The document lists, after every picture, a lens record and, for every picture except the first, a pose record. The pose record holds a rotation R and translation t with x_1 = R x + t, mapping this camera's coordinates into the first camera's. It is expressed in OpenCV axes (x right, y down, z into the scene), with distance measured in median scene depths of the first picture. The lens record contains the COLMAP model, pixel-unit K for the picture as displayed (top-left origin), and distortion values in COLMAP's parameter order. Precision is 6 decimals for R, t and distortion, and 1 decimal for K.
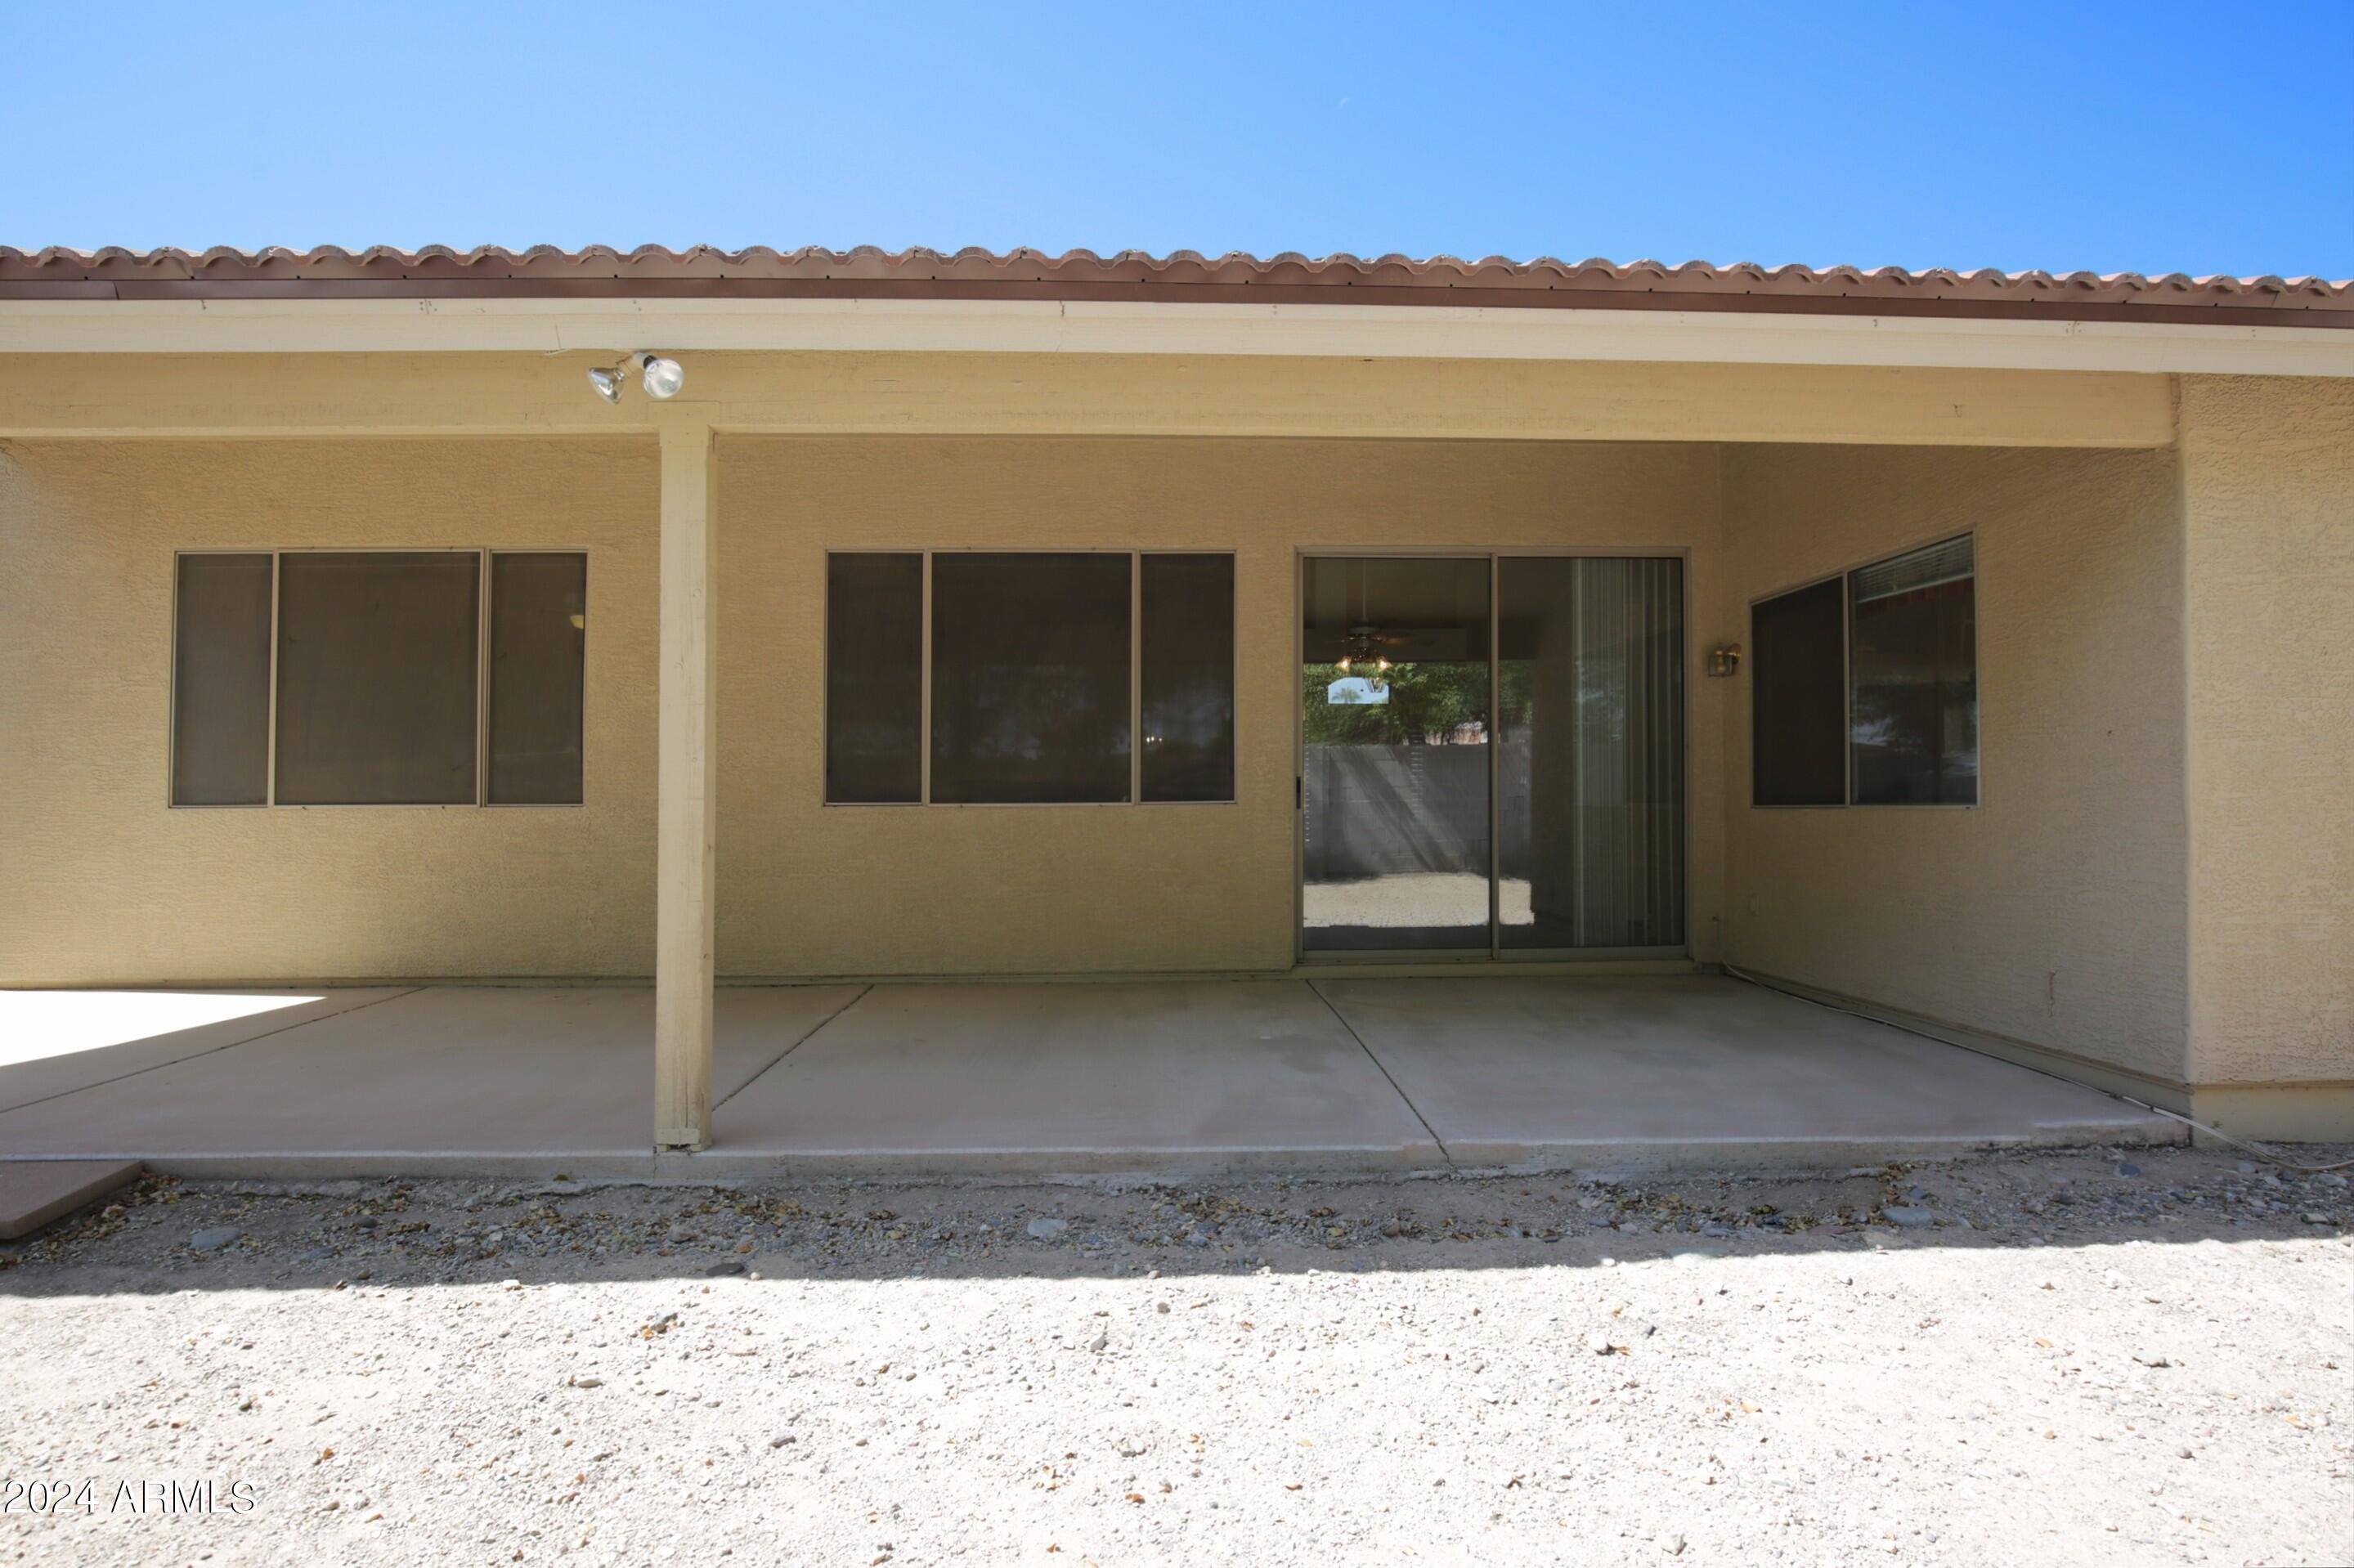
lens RADIAL K [[1164.8, 0, 1174.6], [0, 1164.8, 795.9], [0, 0, 1]] dist [-0.015464, 0.000244]
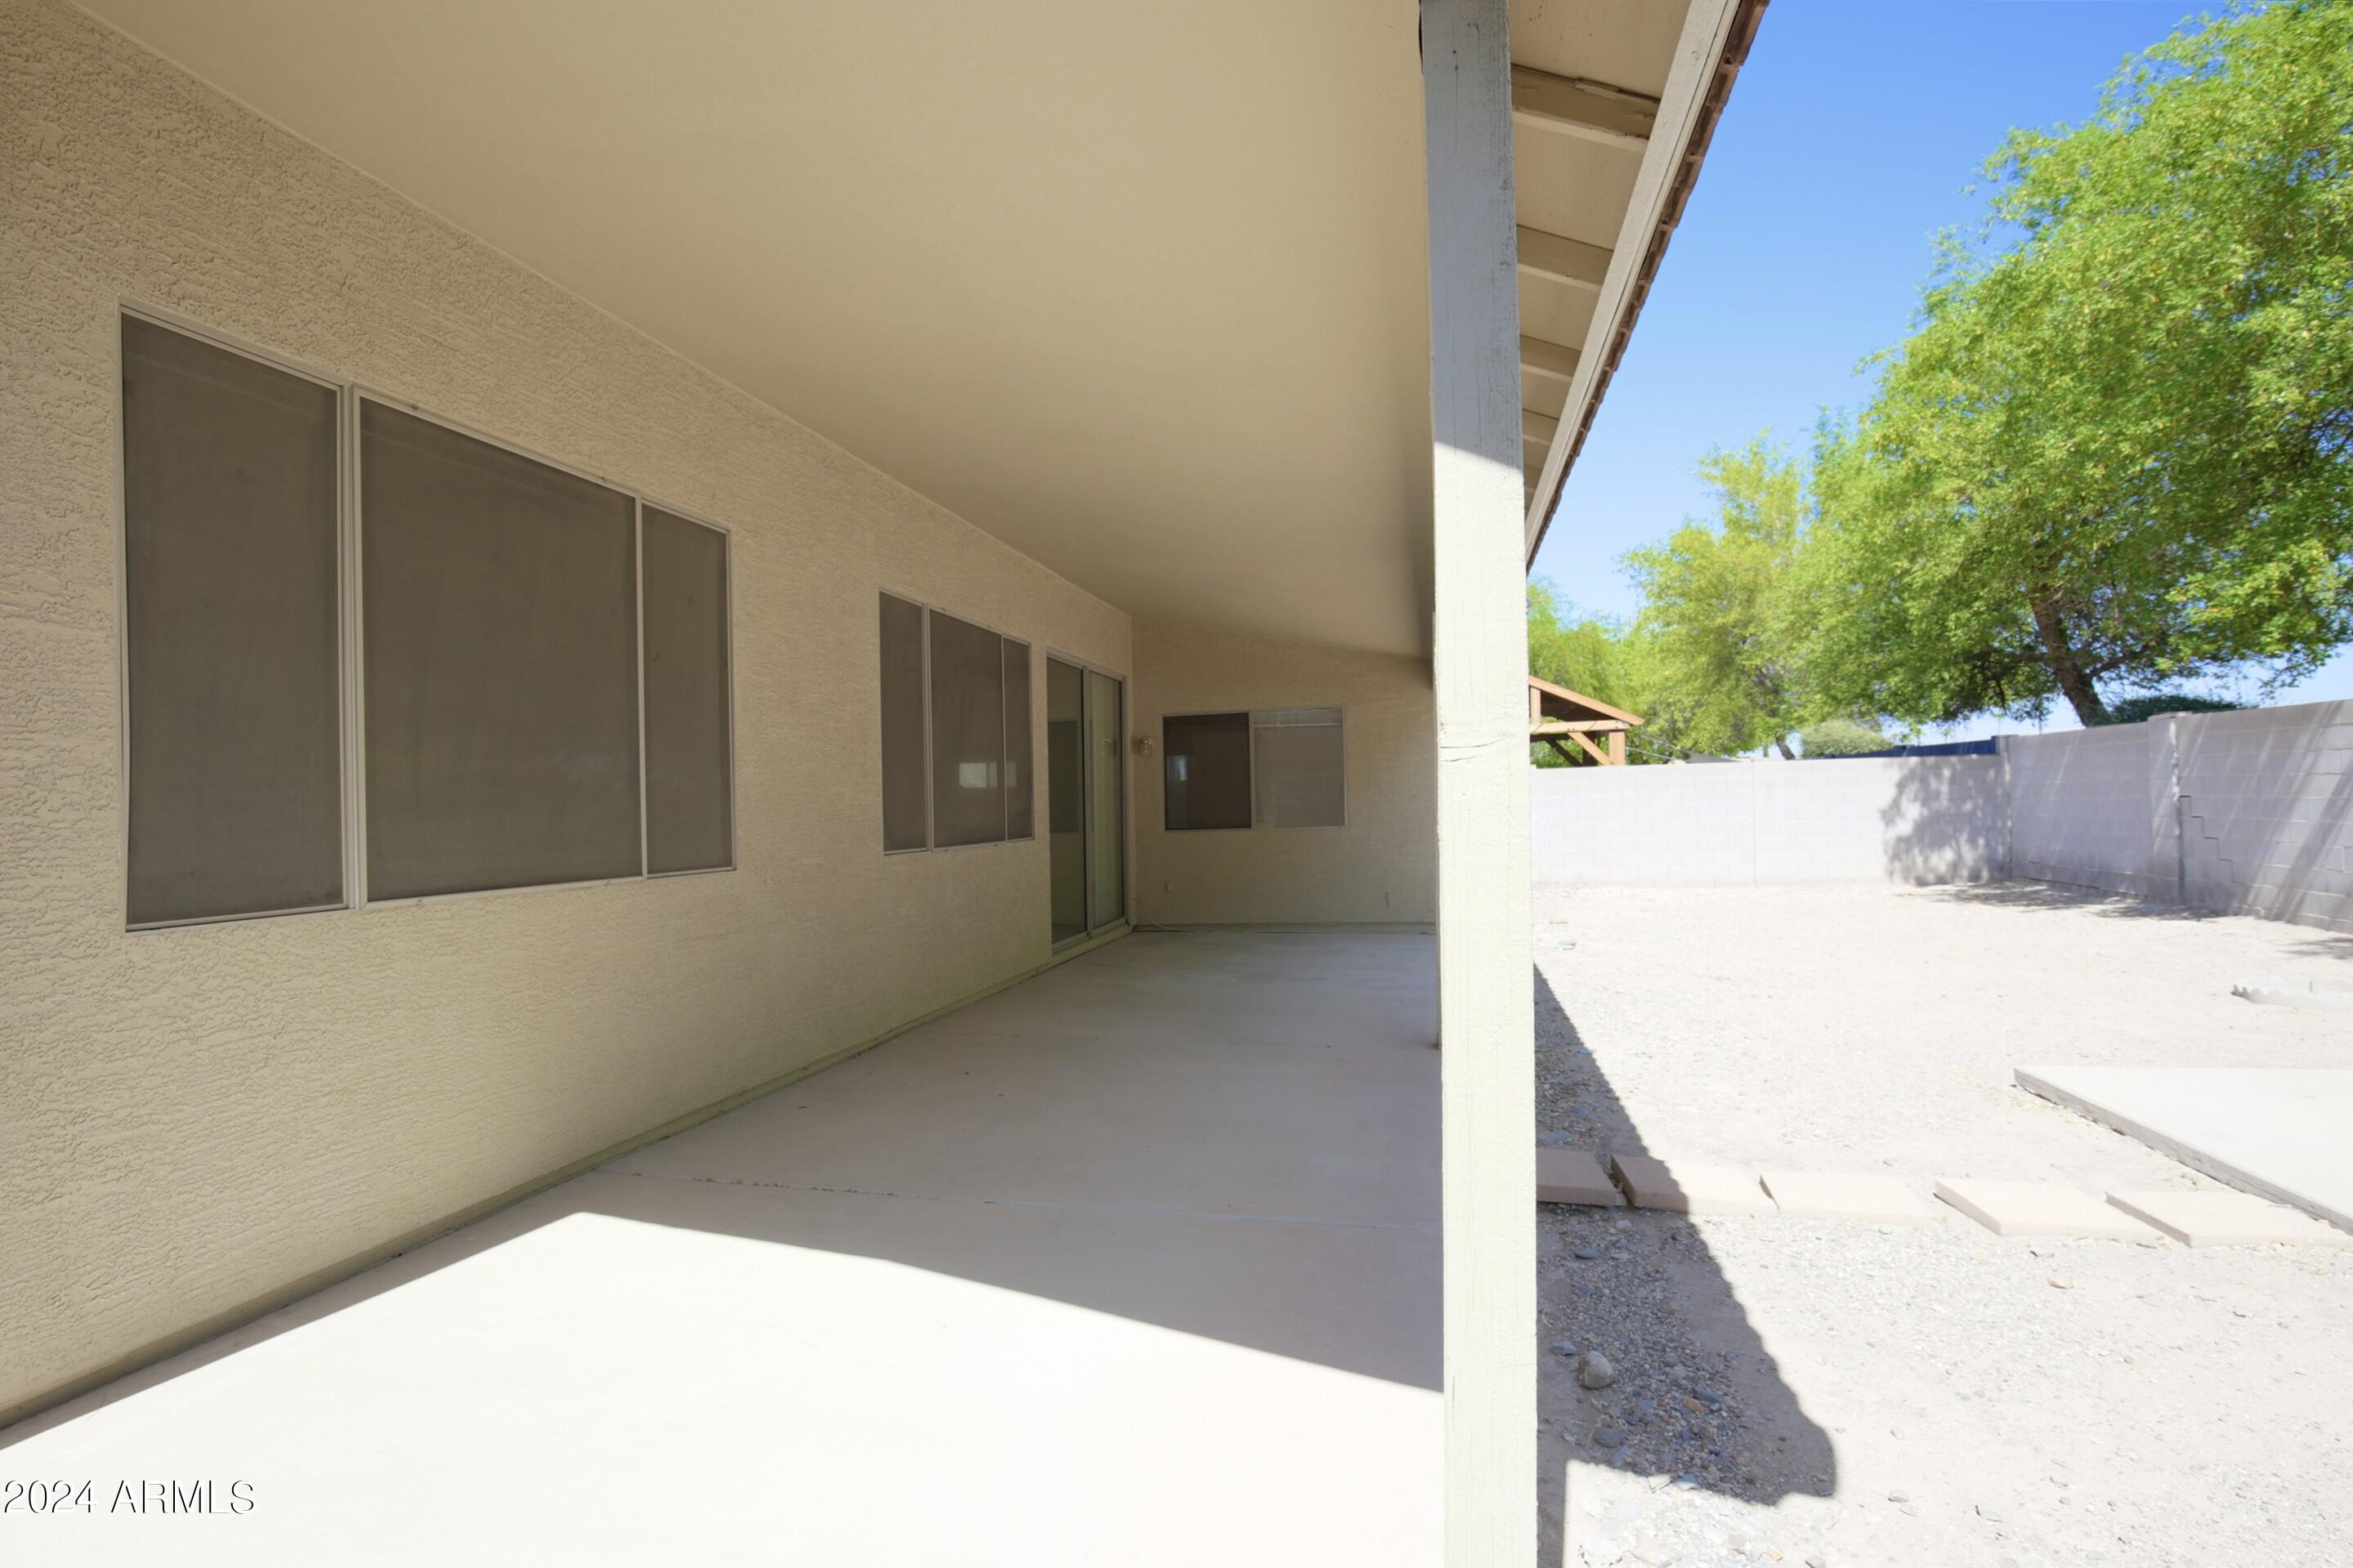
lens RADIAL K [[1164.3, 0, 1174.1], [0, 1164.3, 795.9], [0, 0, 1]] dist [-0.015464, 0.000244]
pose [[0.239728, 0.004348, 0.970830, -1.171926], [0.020954, 0.999734, -0.009652, -0.026173], [-0.970614, 0.022657, 0.239573, 0.542886]]
